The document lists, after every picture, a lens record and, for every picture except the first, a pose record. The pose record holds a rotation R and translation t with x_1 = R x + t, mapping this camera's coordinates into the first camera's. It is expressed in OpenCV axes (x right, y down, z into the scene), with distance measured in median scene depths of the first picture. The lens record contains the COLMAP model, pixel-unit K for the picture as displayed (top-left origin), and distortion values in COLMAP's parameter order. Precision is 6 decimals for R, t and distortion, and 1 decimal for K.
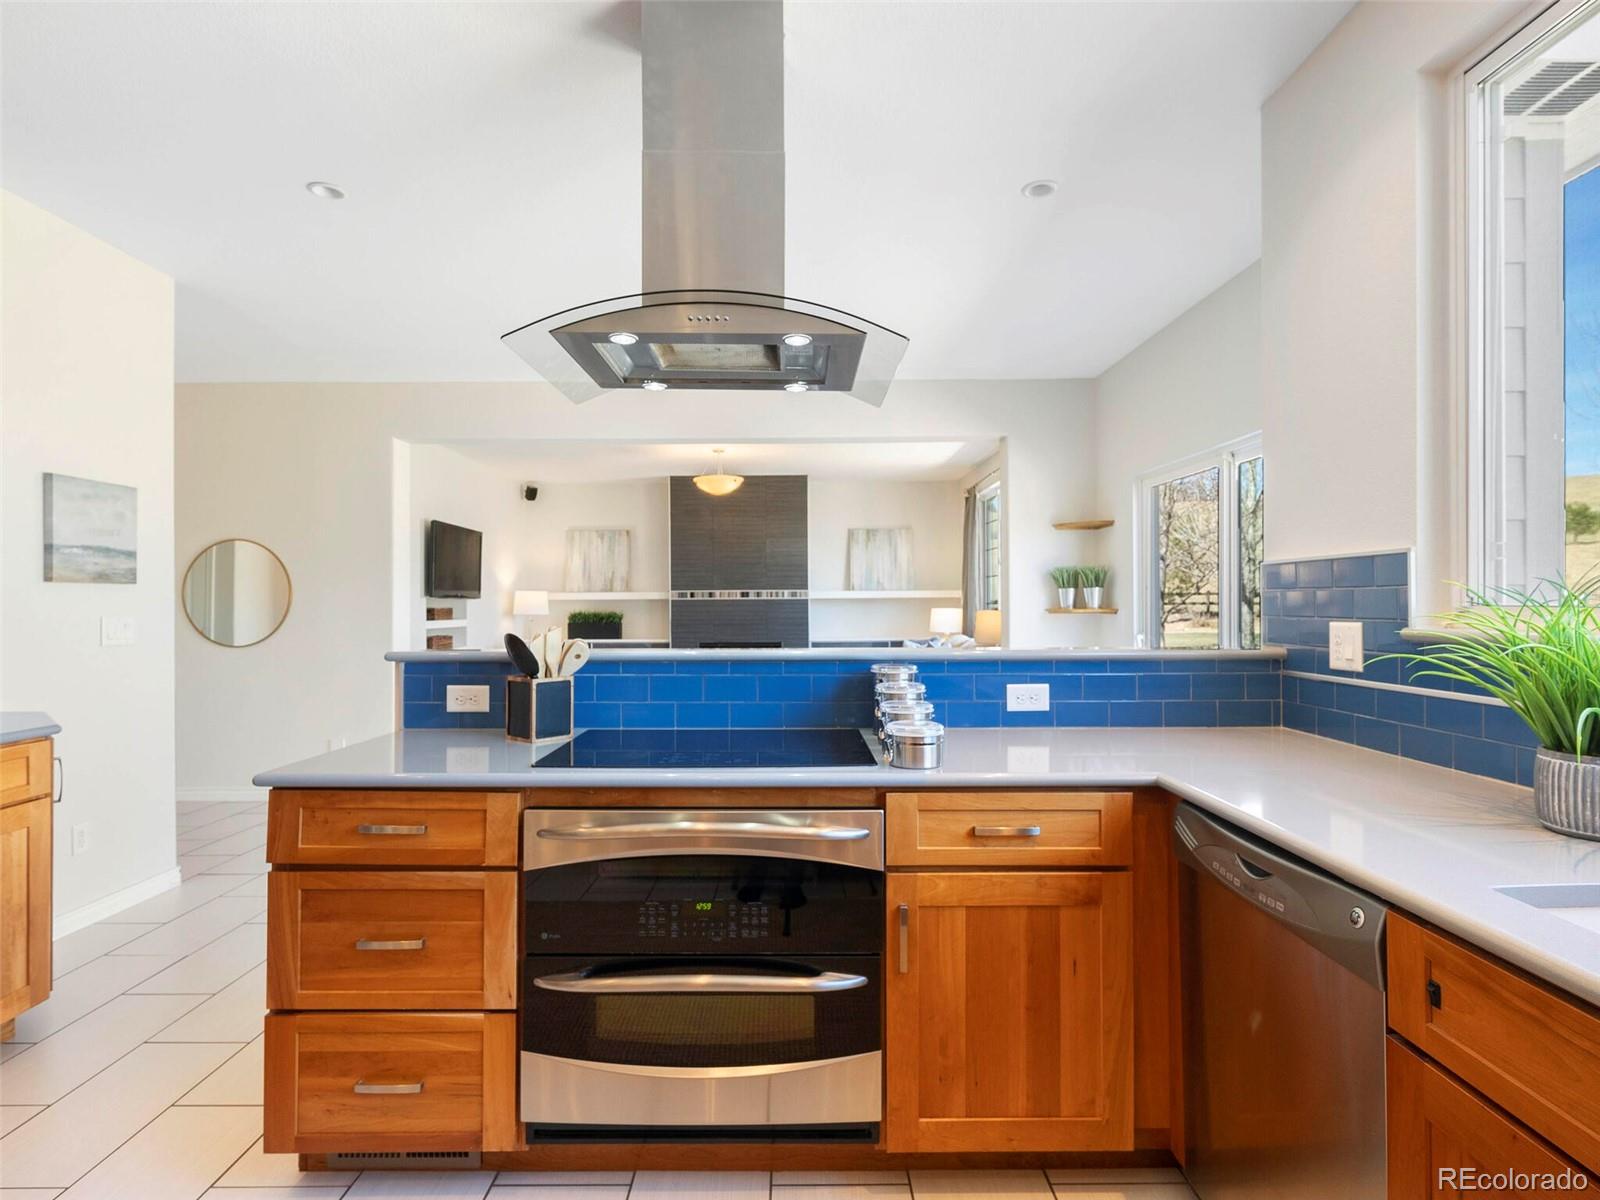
lens RADIAL K [[861.7, 0, 800.0], [0, 861.7, 600.0], [0, 0, 1]] dist [-0.000707, 0.000003]
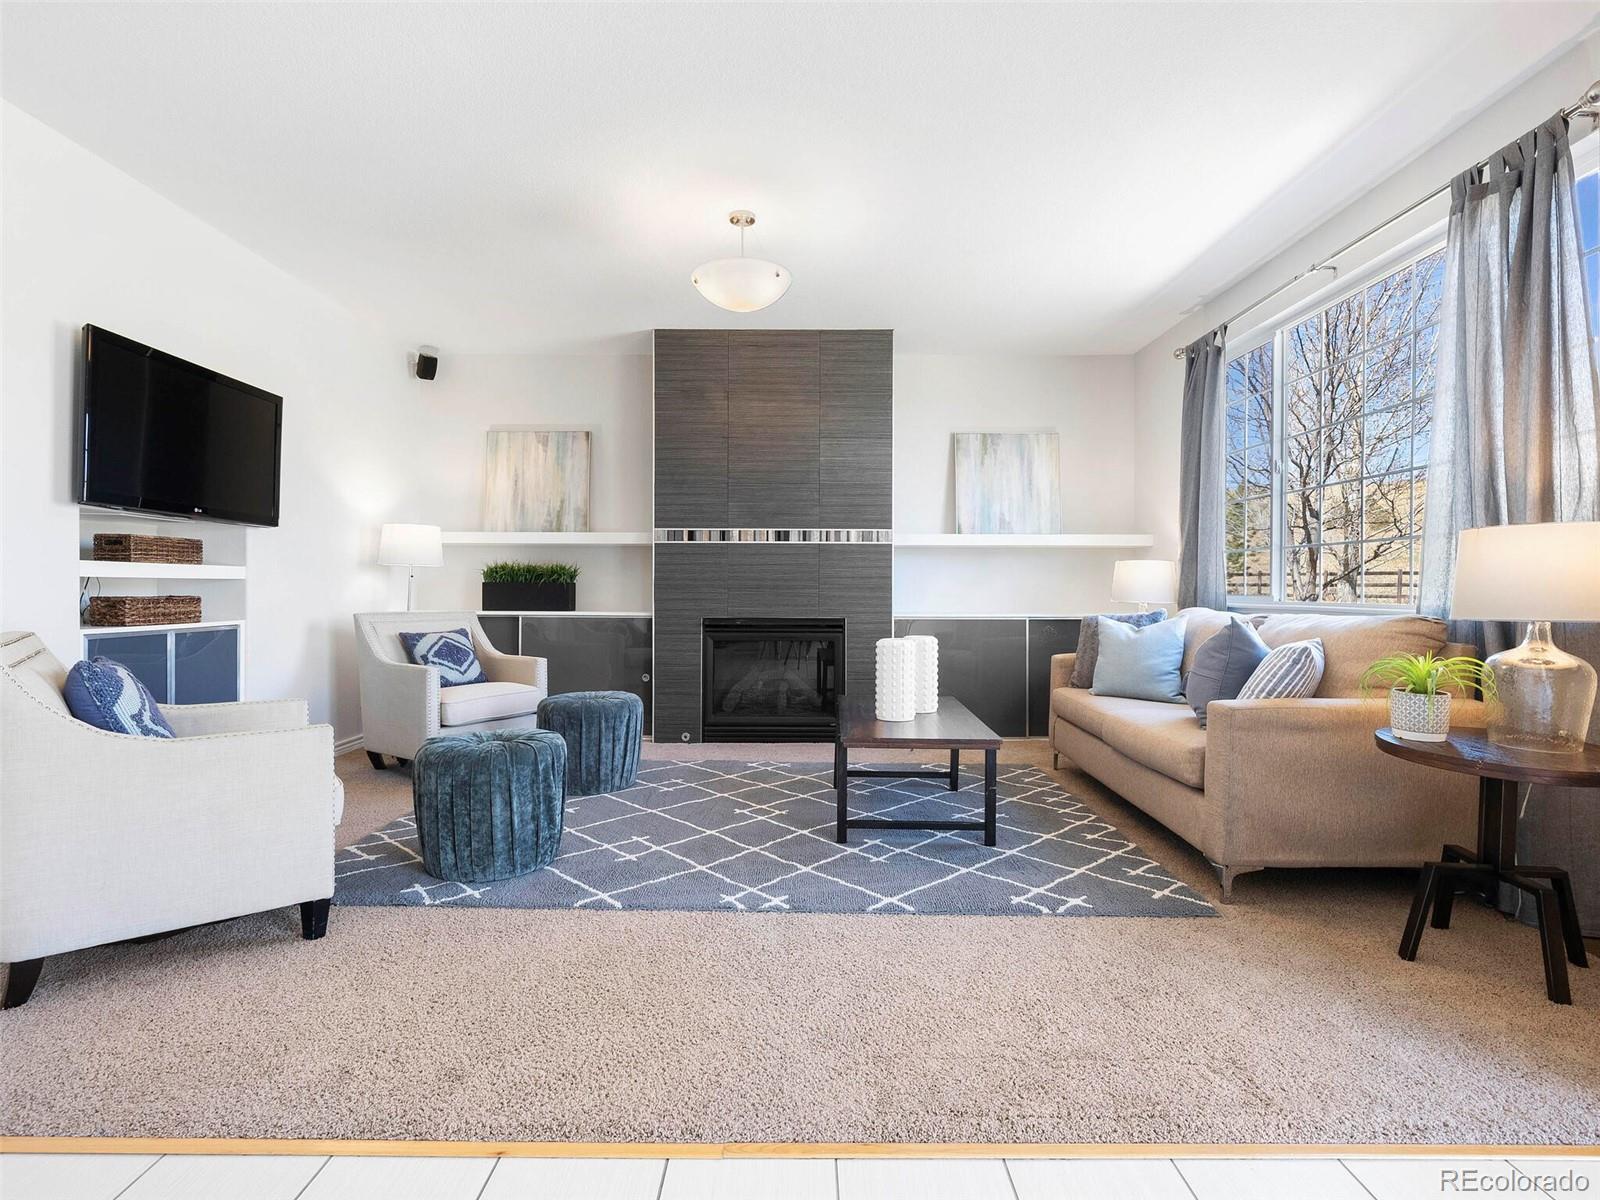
lens RADIAL K [[809.5, 0, 800.0], [0, 809.5, 600.0], [0, 0, 1]] dist [-0.001831, 0.000470]
pose [[0.999924, 0.011115, -0.005423, -0.048304], [-0.010997, 0.999713, 0.021306, 0.025134], [0.005659, -0.021245, 0.999758, 0.452088]]
